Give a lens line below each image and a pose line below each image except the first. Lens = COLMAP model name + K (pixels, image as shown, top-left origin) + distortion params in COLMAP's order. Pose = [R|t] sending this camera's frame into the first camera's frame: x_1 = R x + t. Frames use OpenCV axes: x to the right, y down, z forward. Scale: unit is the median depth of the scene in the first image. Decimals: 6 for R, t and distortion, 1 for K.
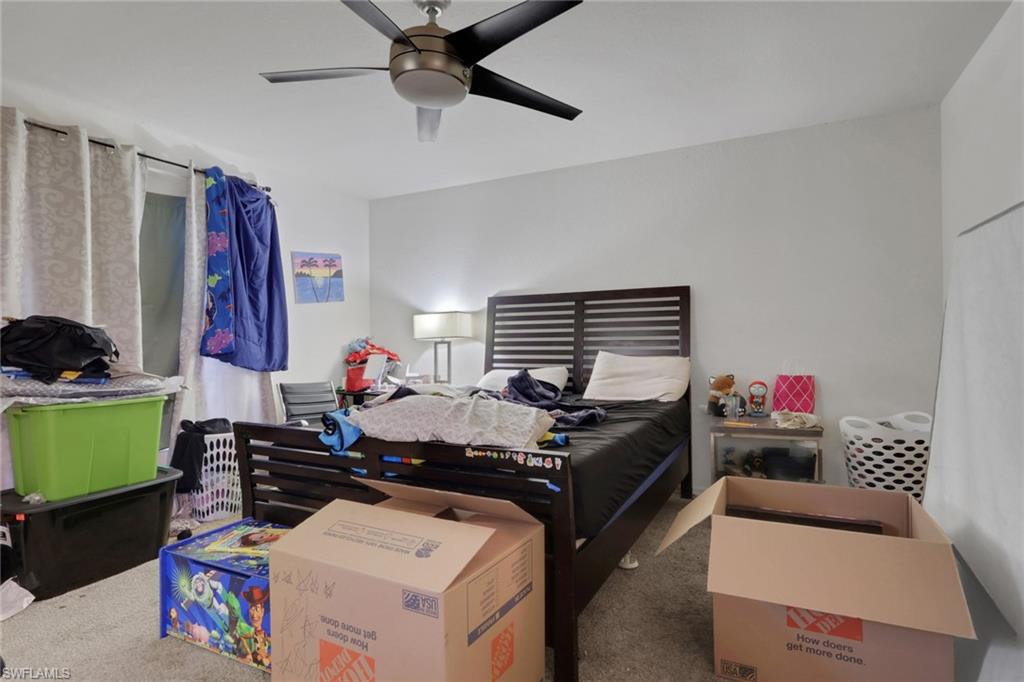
lens RADIAL K [[514.7, 0, 525.0], [0, 514.7, 334.6], [0, 0, 1]] dist [-0.001338, -0.000028]
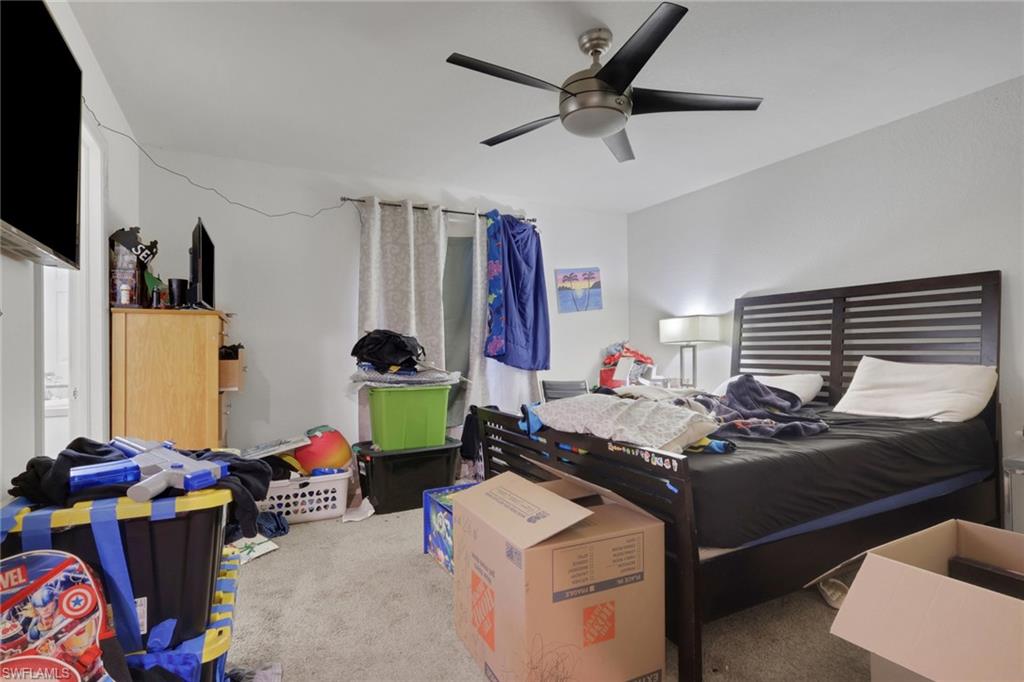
lens RADIAL K [[514.7, 0, 525.0], [0, 514.7, 334.6], [0, 0, 1]] dist [-0.001338, -0.000028]
pose [[0.817552, -0.013684, -0.575692, 0.206699], [0.010224, 0.999905, -0.009247, -0.001870], [0.575764, 0.001674, 0.817614, -0.005874]]
